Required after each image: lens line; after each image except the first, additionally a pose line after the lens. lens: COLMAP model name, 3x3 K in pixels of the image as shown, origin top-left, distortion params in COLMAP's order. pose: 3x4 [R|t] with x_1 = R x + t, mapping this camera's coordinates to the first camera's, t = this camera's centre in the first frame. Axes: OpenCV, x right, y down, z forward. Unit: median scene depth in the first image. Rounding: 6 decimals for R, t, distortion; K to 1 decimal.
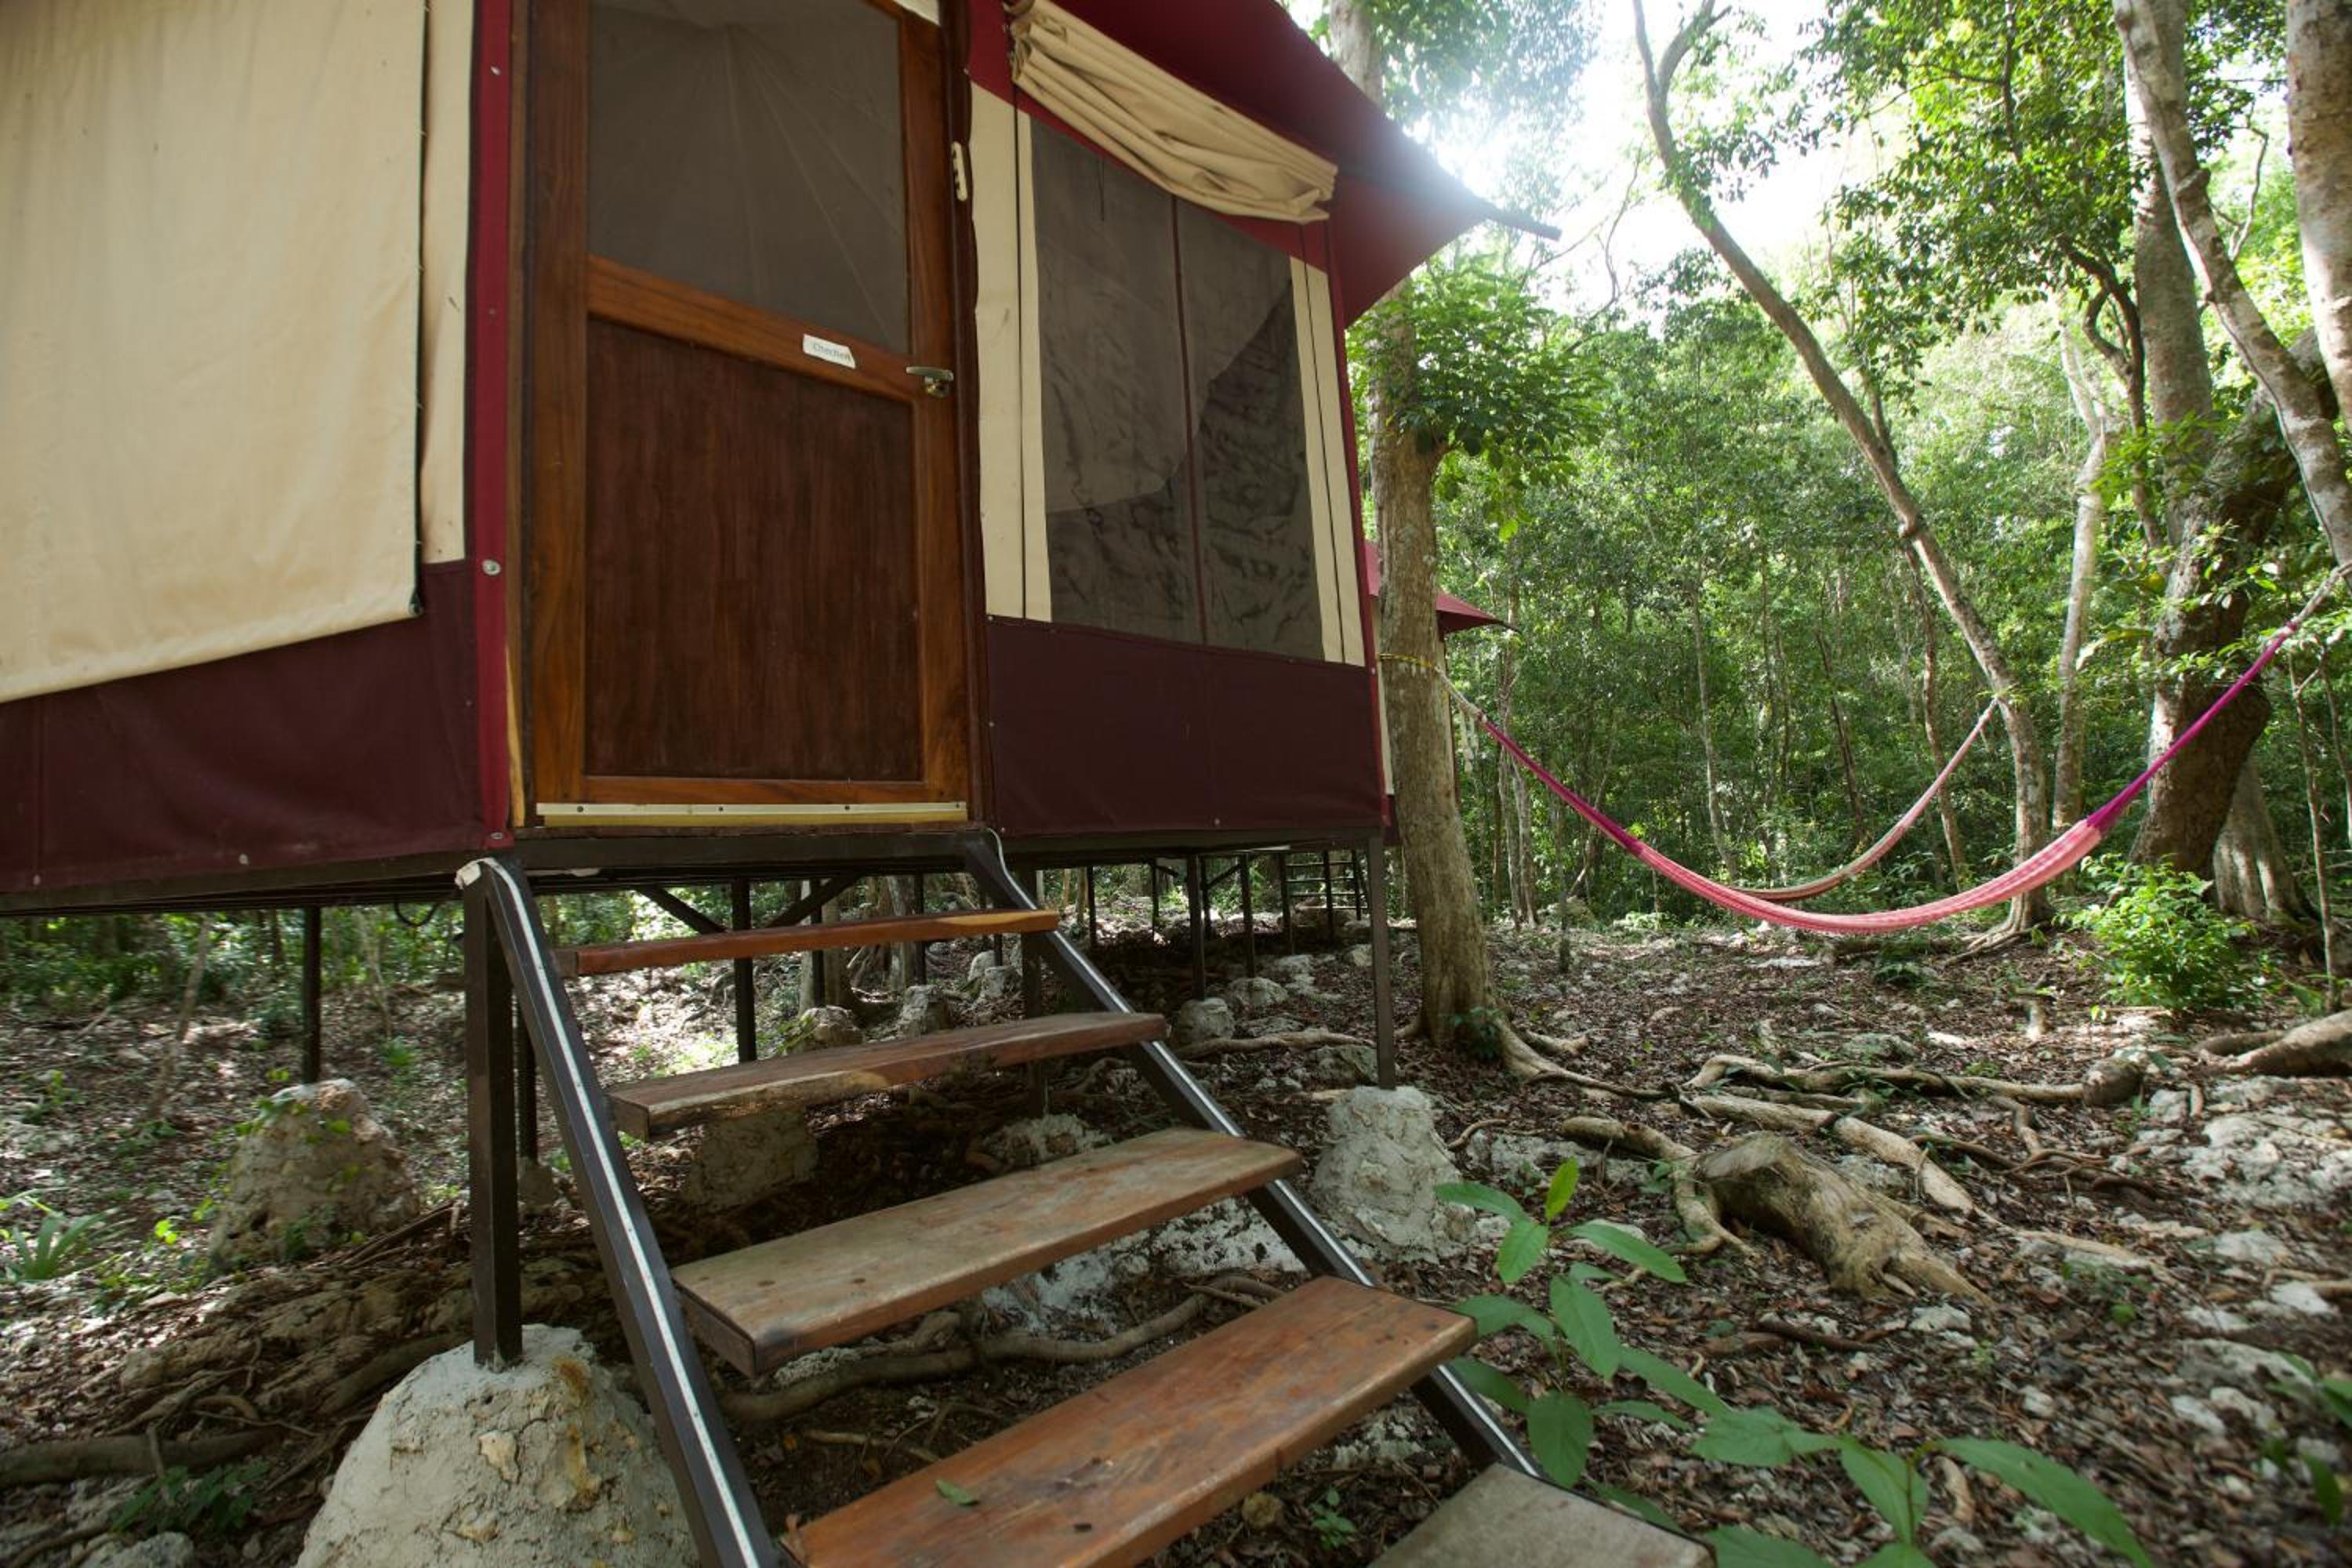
lens RADIAL K [[1072.3, 0, 1168.3], [0, 1072.3, 757.2], [0, 0, 1]] dist [-0.045636, 0.014953]
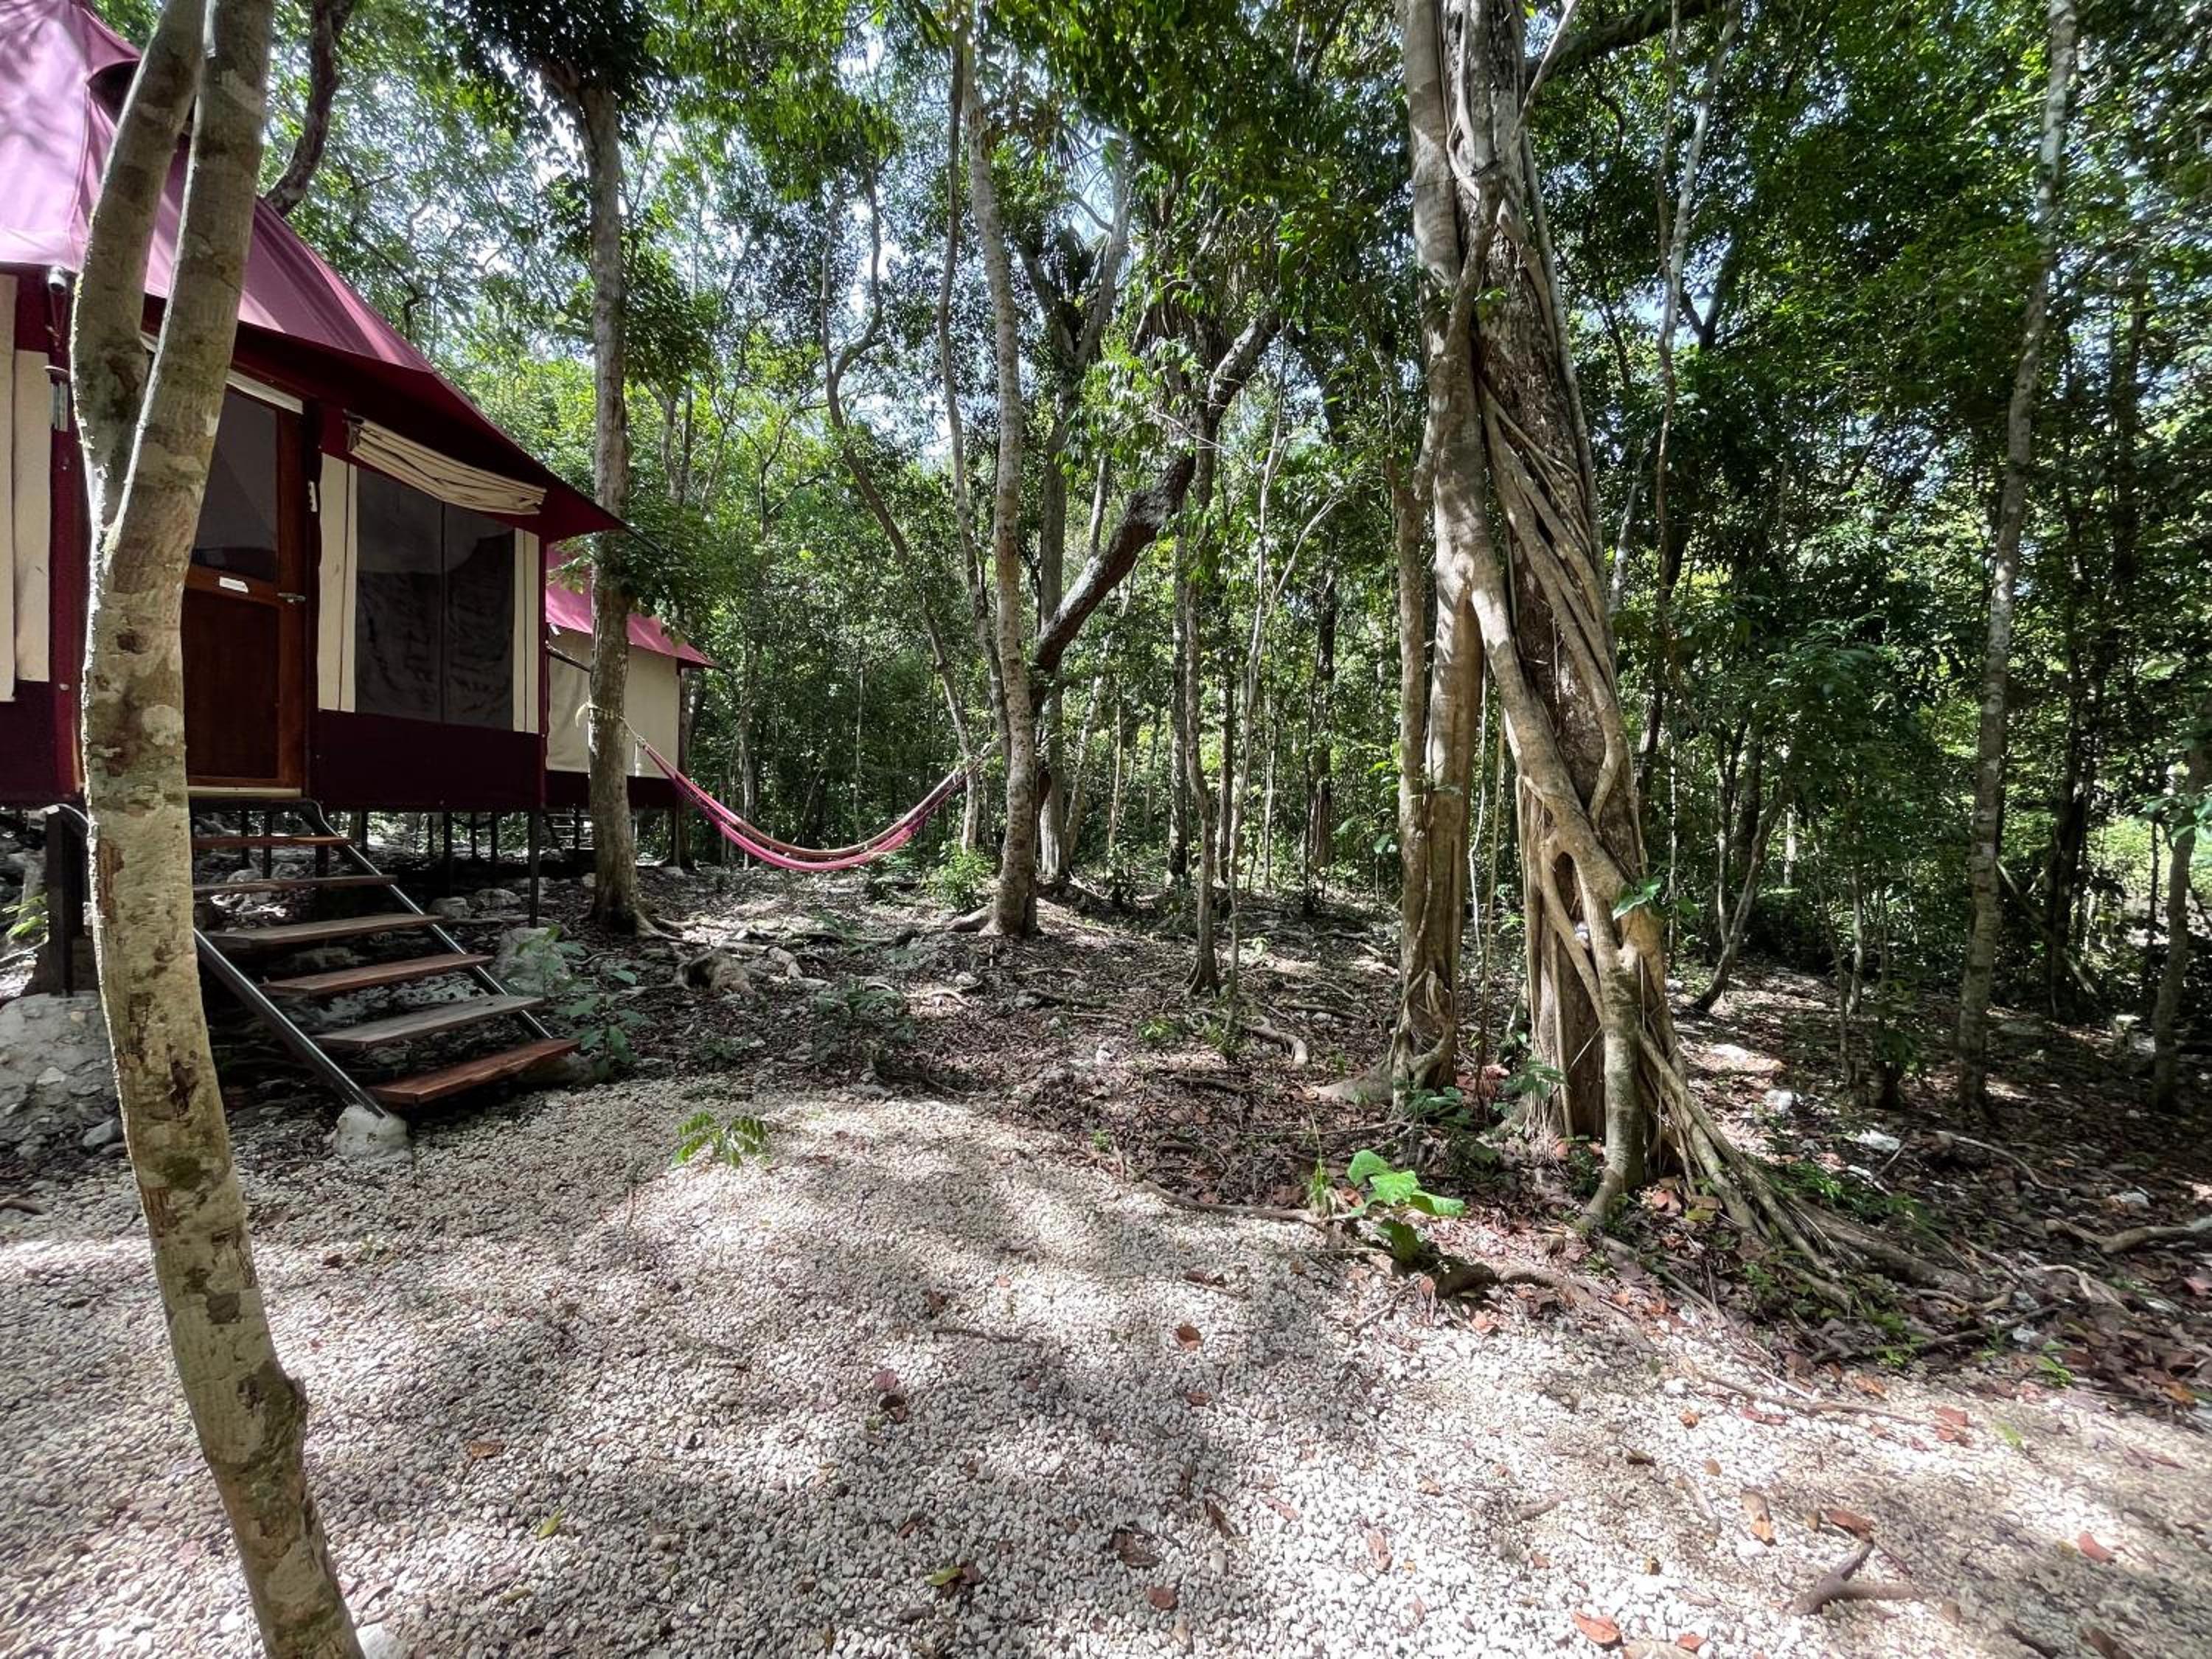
lens RADIAL K [[897.6, 0, 1106.0], [0, 897.6, 829.5], [0, 0, 1]] dist [-0.002638, -0.000198]
pose [[0.812592, 0.065146, 0.579180, 0.100504], [-0.126943, 0.989659, 0.066785, -0.202854], [-0.568840, -0.127792, 0.812459, -1.443567]]
